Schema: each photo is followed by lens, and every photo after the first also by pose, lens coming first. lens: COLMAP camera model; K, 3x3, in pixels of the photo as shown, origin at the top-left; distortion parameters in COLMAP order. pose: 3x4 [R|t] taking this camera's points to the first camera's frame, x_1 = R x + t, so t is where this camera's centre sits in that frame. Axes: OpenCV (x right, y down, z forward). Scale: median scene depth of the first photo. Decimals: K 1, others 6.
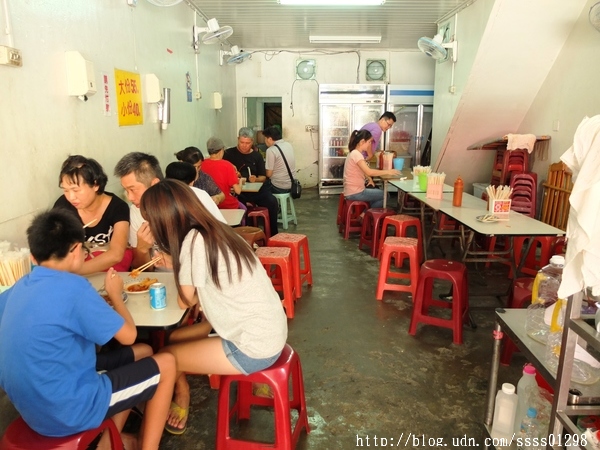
lens RADIAL K [[463.7, 0, 300.7], [0, 463.7, 242.1], [0, 0, 1]] dist [-0.075753, 0.034051]
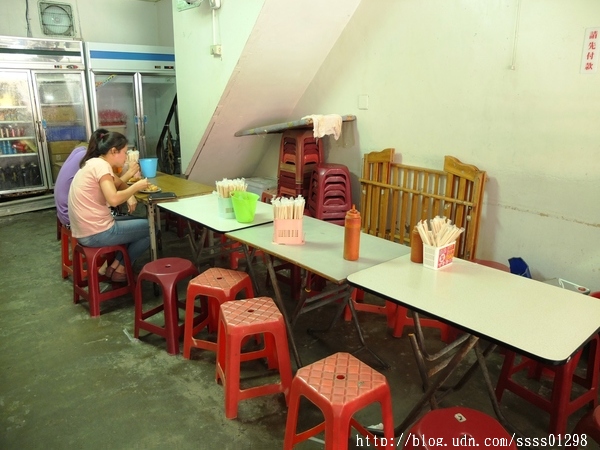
lens RADIAL K [[488.6, 0, 300.0], [0, 488.6, 225.0], [0, 0, 1]] dist [-0.117901, 0.142349]
pose [[0.786233, -0.161901, 0.596343, -0.032548], [0.153087, 0.986016, 0.065859, -0.111119], [-0.598666, 0.039512, 0.800024, 0.380103]]
